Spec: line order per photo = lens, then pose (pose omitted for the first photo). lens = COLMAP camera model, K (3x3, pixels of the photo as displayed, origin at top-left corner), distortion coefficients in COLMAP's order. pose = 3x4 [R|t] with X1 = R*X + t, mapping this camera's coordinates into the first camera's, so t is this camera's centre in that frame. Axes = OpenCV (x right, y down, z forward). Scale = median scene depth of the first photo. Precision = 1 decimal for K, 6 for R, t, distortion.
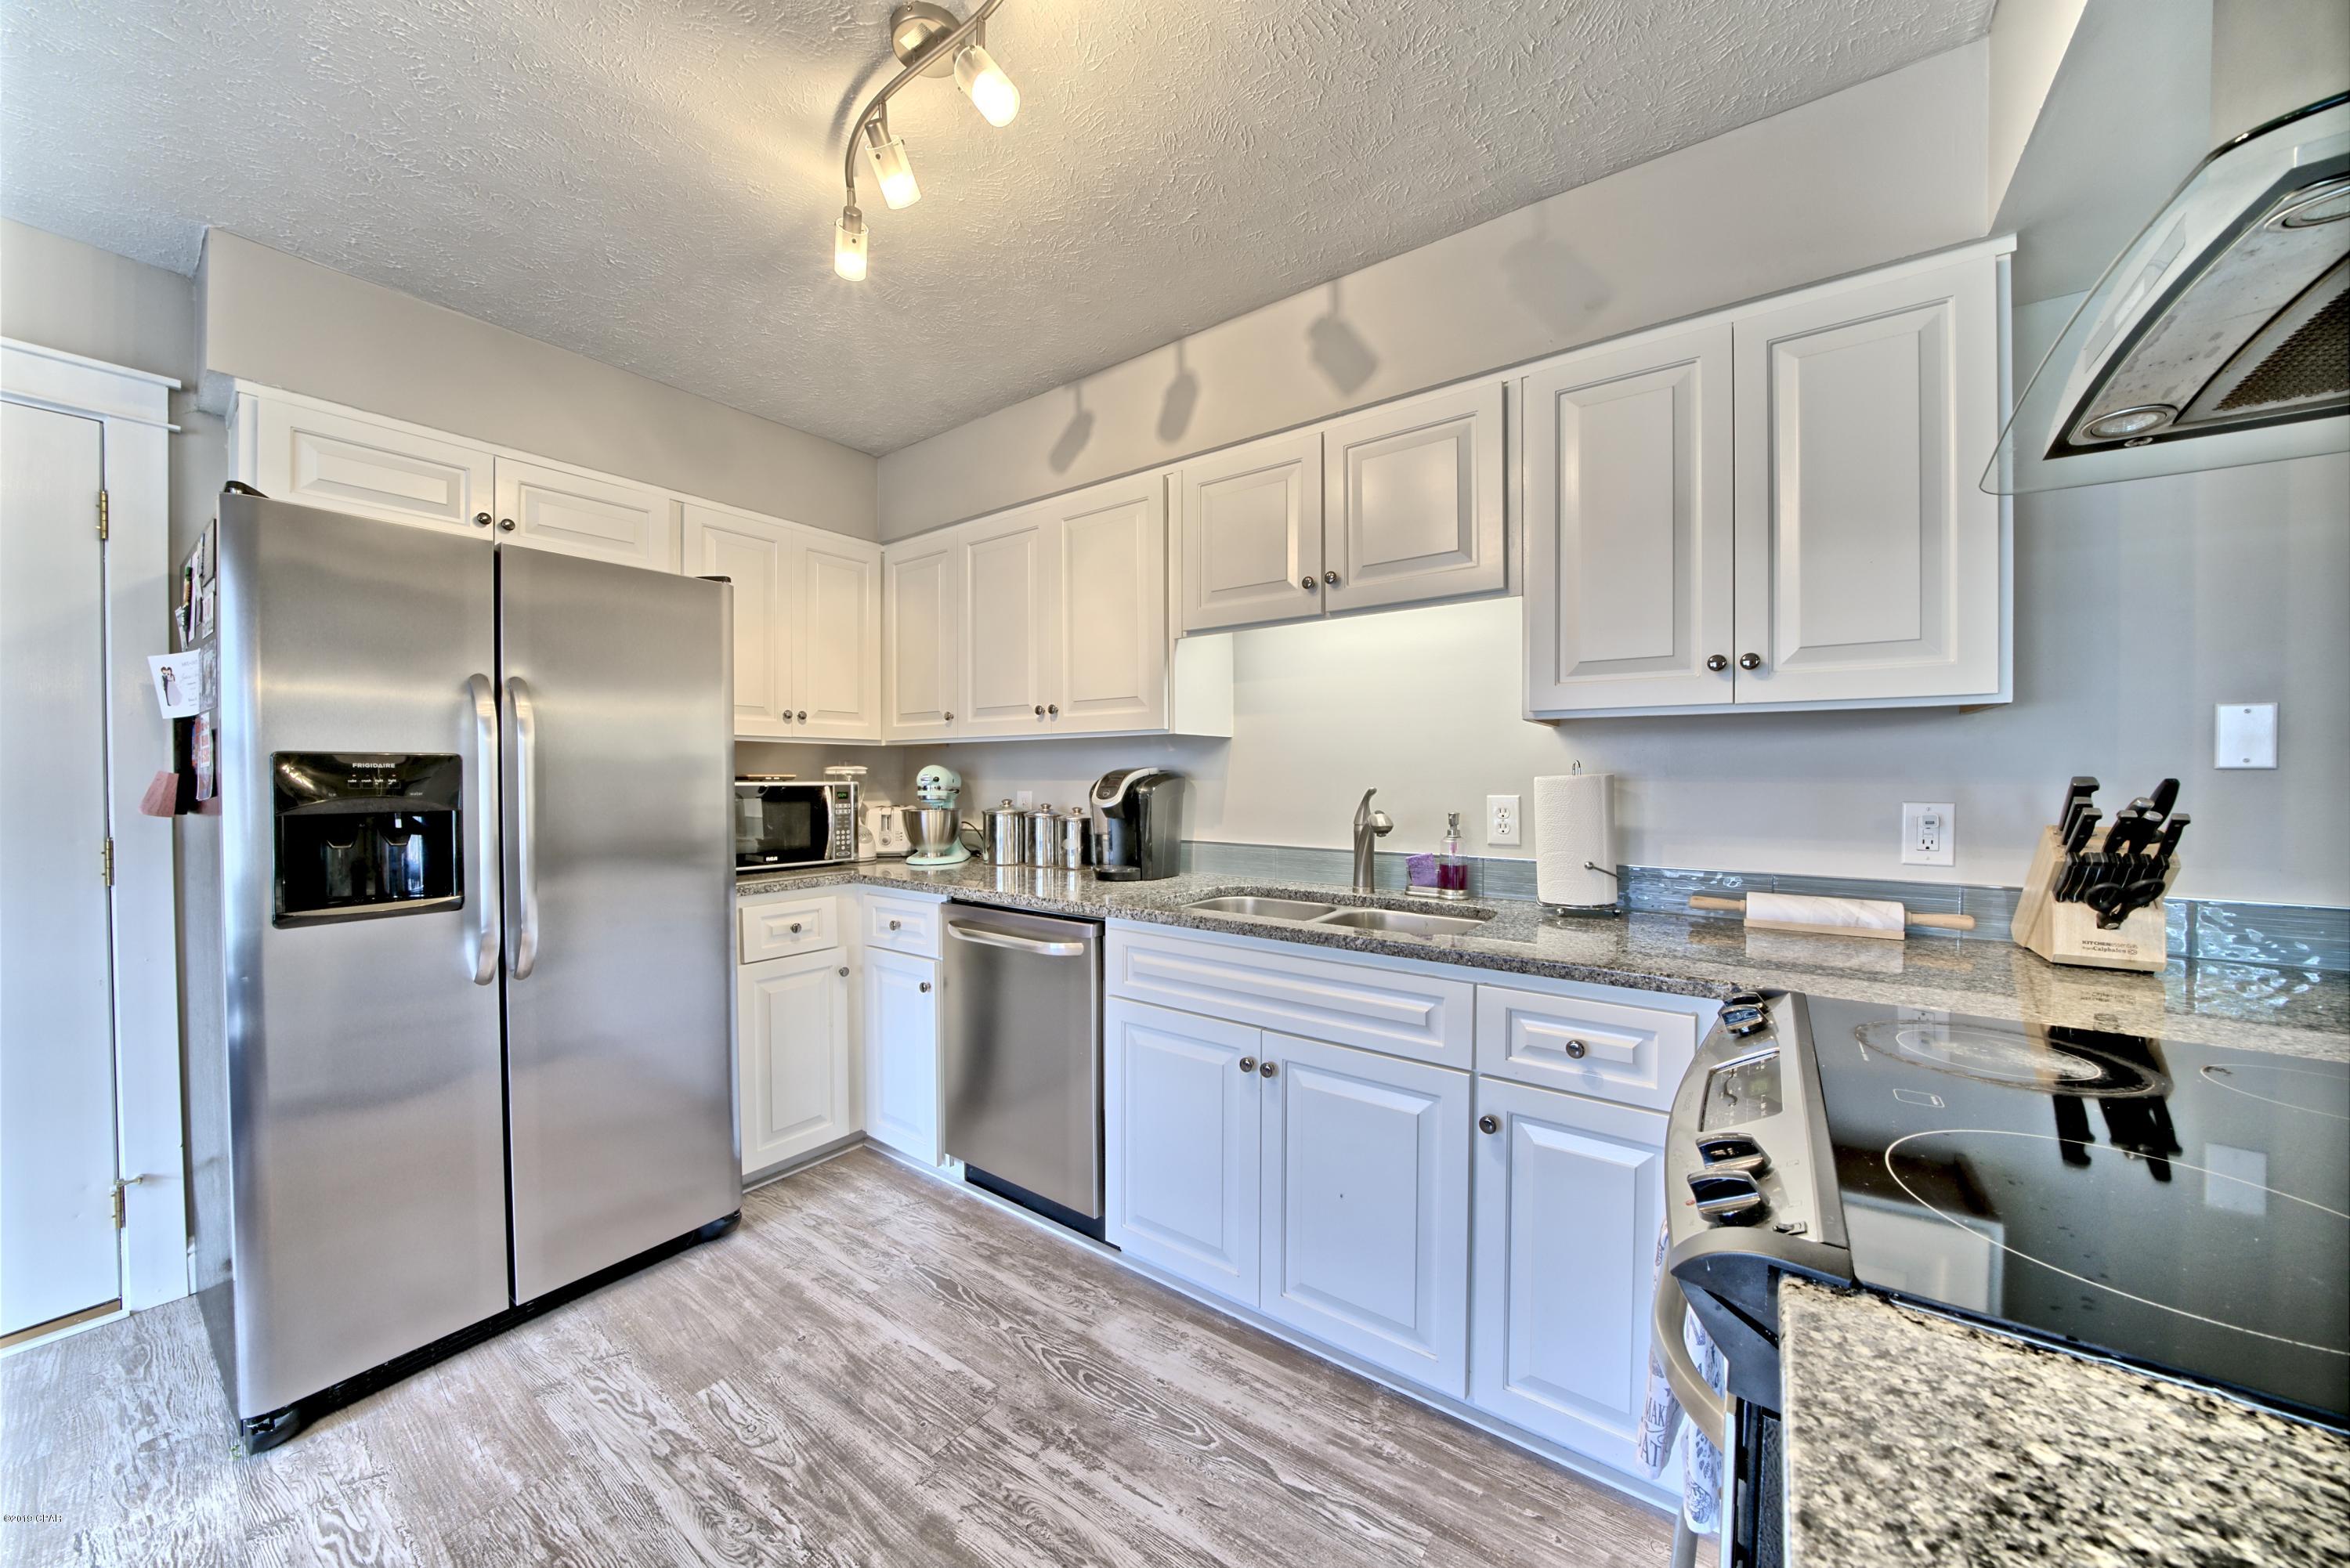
lens RADIAL K [[812.1, 0, 1169.8], [0, 812.1, 782.6], [0, 0, 1]] dist [-0.020142, 0.000177]
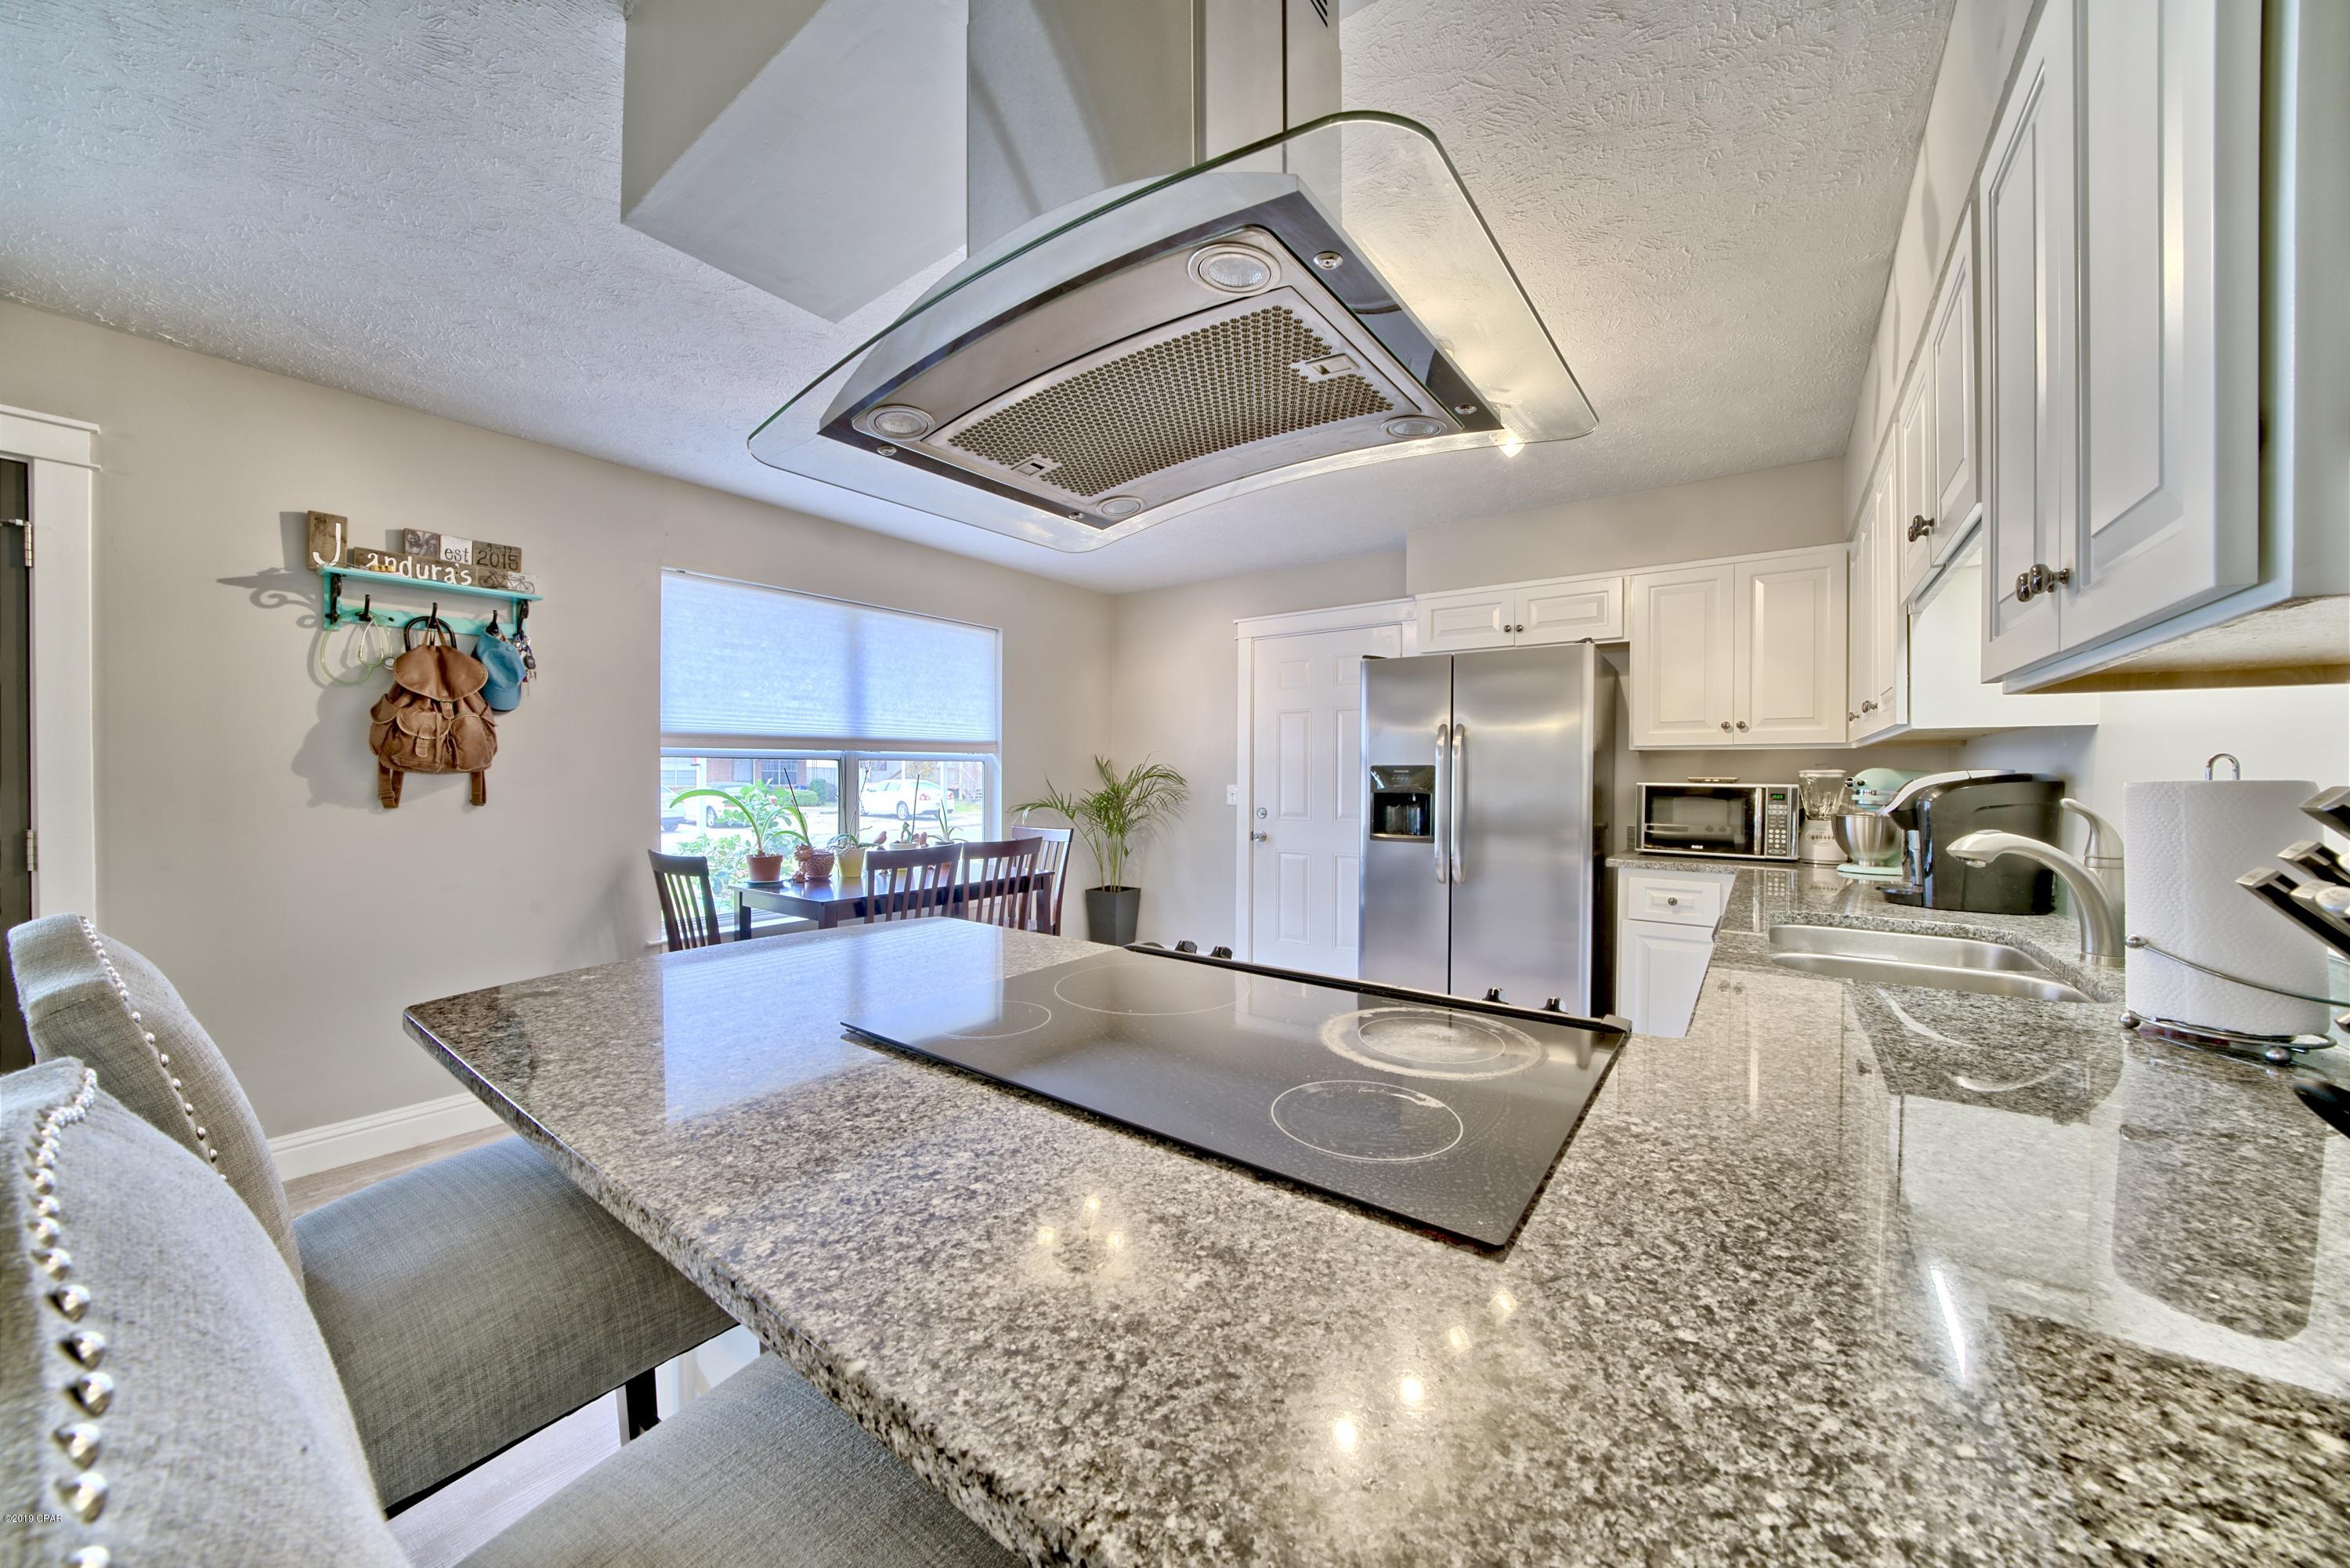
lens RADIAL K [[812.1, 0, 1169.8], [0, 812.1, 782.6], [0, 0, 1]] dist [-0.020142, 0.000177]
pose [[-0.003425, 0.010819, -0.999936, 0.912271], [-0.014762, 0.999832, 0.010868, -0.004070], [0.999885, 0.014798, -0.003265, 0.280935]]
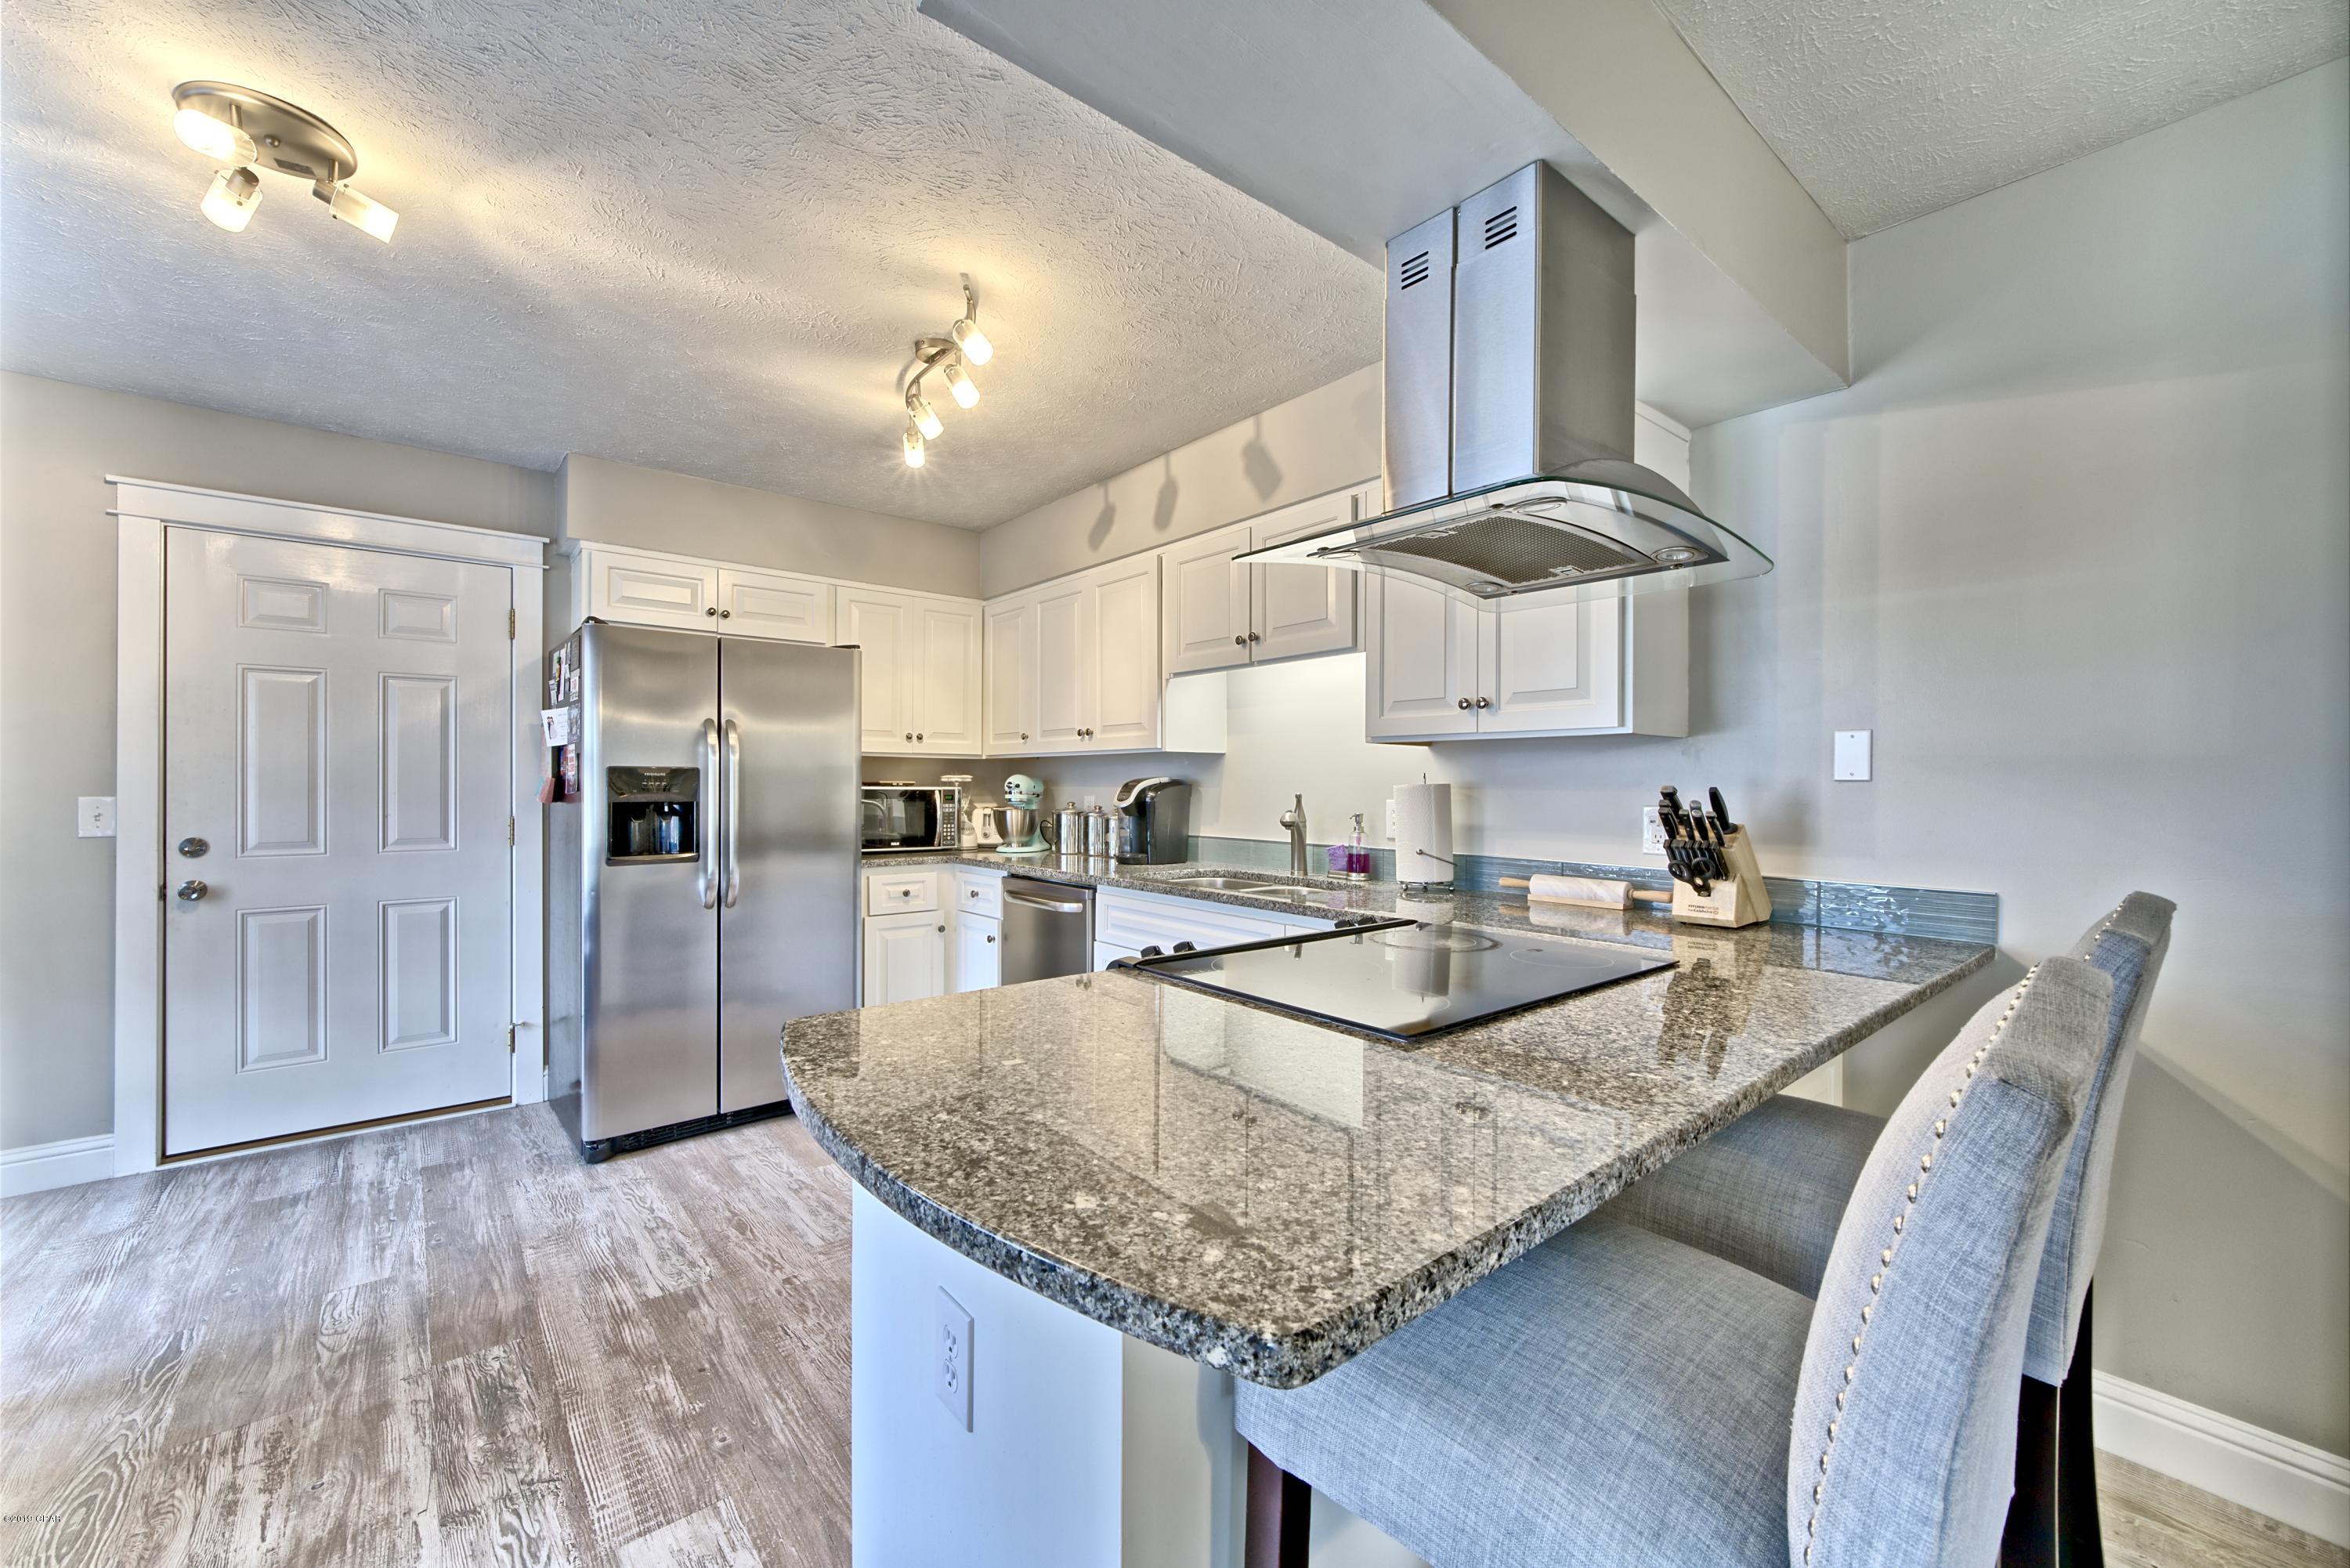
lens RADIAL K [[920.0, 0, 1169.8], [0, 920.0, 781.8], [0, 0, 1]] dist [-0.003300, -0.000274]
pose [[0.970559, 0.004645, -0.240819, 0.413204], [-0.007699, 0.999901, -0.011743, 0.007016], [0.240741, 0.013252, 0.970499, -0.489189]]
